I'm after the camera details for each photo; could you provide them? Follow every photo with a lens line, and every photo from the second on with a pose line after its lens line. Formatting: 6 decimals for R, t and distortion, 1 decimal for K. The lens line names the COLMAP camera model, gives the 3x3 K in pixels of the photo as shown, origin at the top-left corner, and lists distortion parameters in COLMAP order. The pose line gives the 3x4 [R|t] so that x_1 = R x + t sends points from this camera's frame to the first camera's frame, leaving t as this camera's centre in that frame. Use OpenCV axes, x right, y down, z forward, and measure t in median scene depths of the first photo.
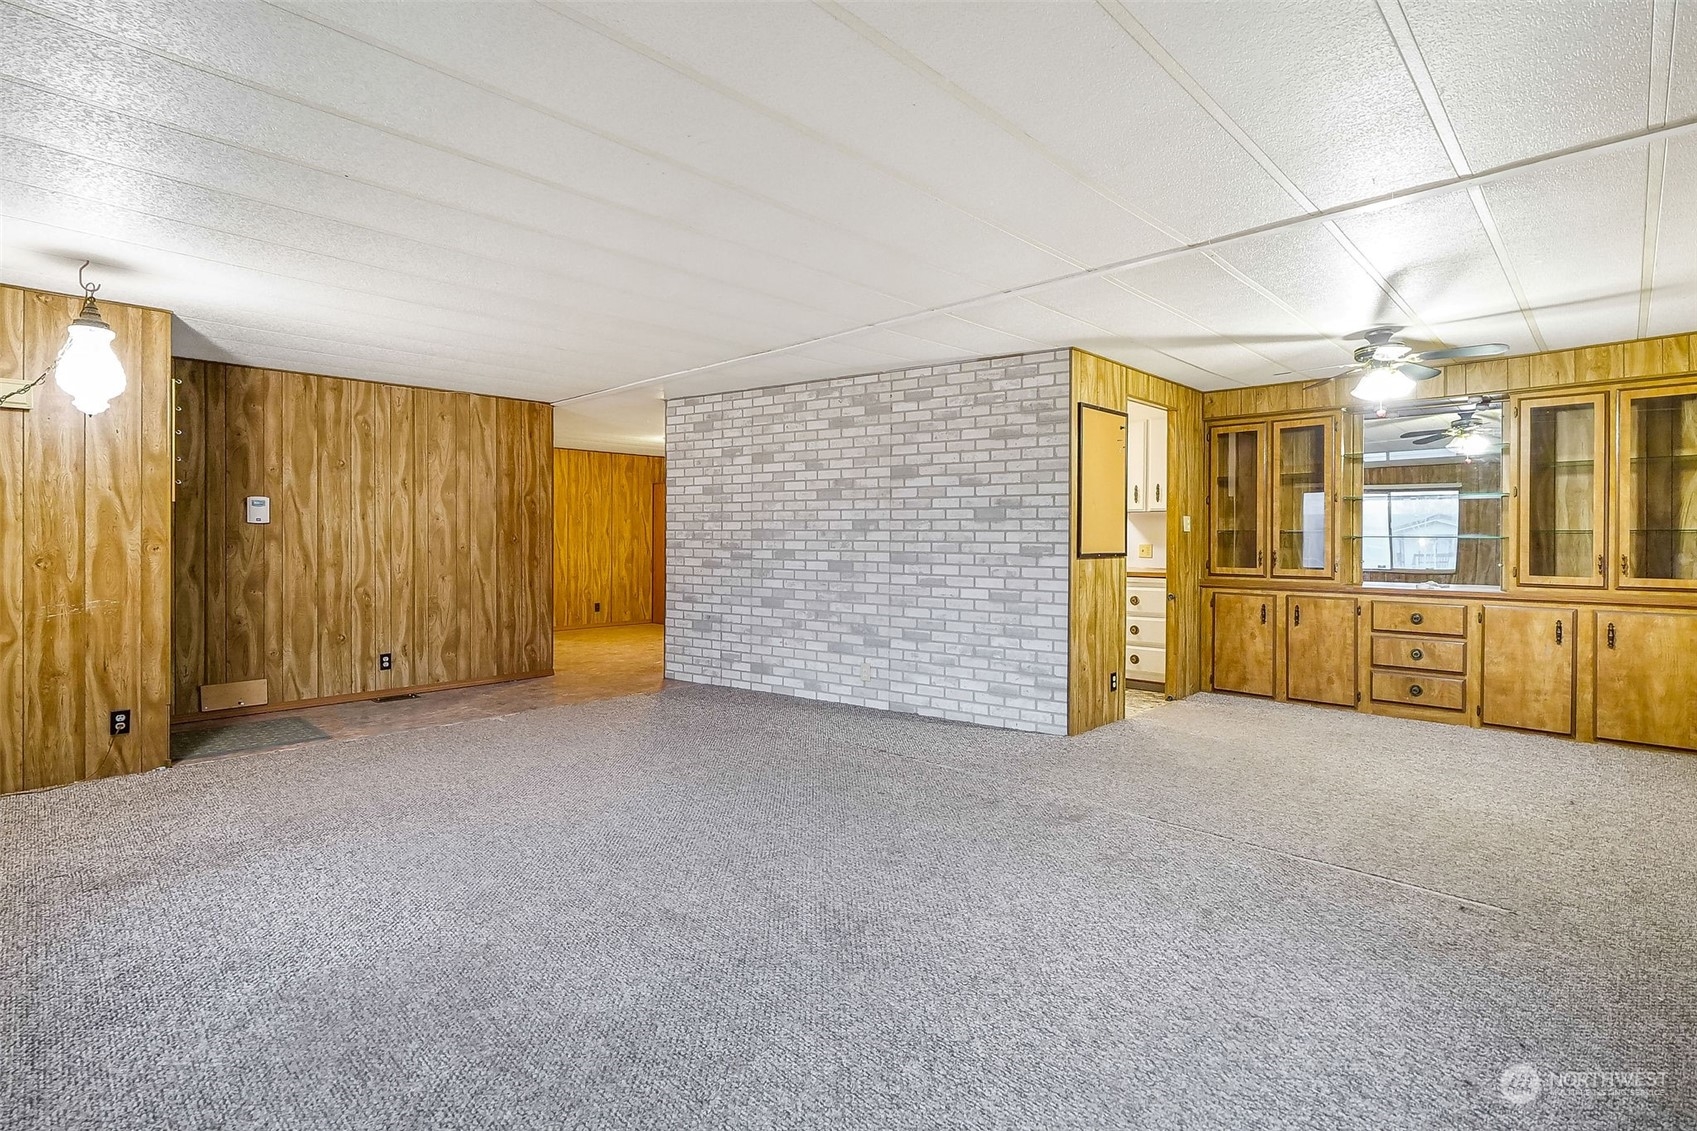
lens RADIAL K [[791.6, 0, 823.3], [0, 791.6, 534.4], [0, 0, 1]] dist [0.002281, -0.000301]
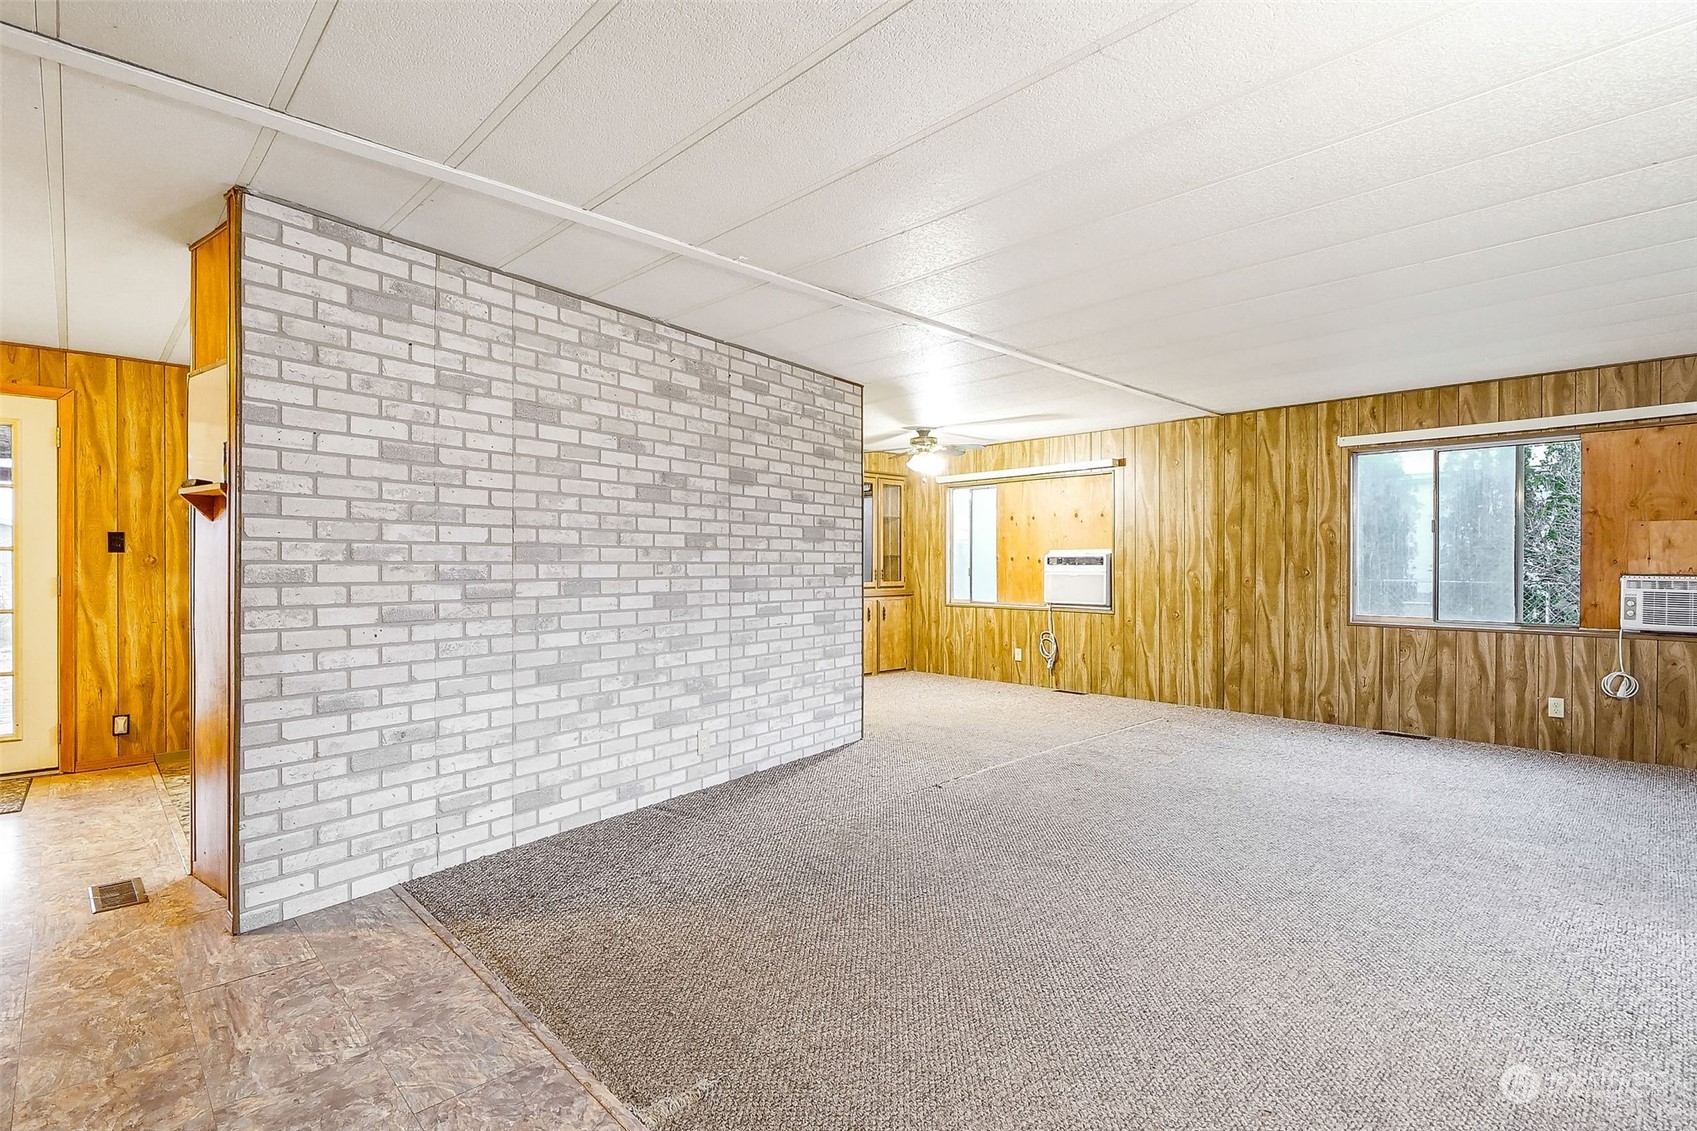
lens RADIAL K [[791.6, 0, 850.9], [0, 791.6, 569.5], [0, 0, 1]] dist [0.002281, -0.000301]
pose [[0.028126, -0.009928, 0.999555, -0.649866], [0.001327, 0.999950, 0.009894, 0.006908], [-0.999603, 0.001048, 0.028138, 0.810481]]
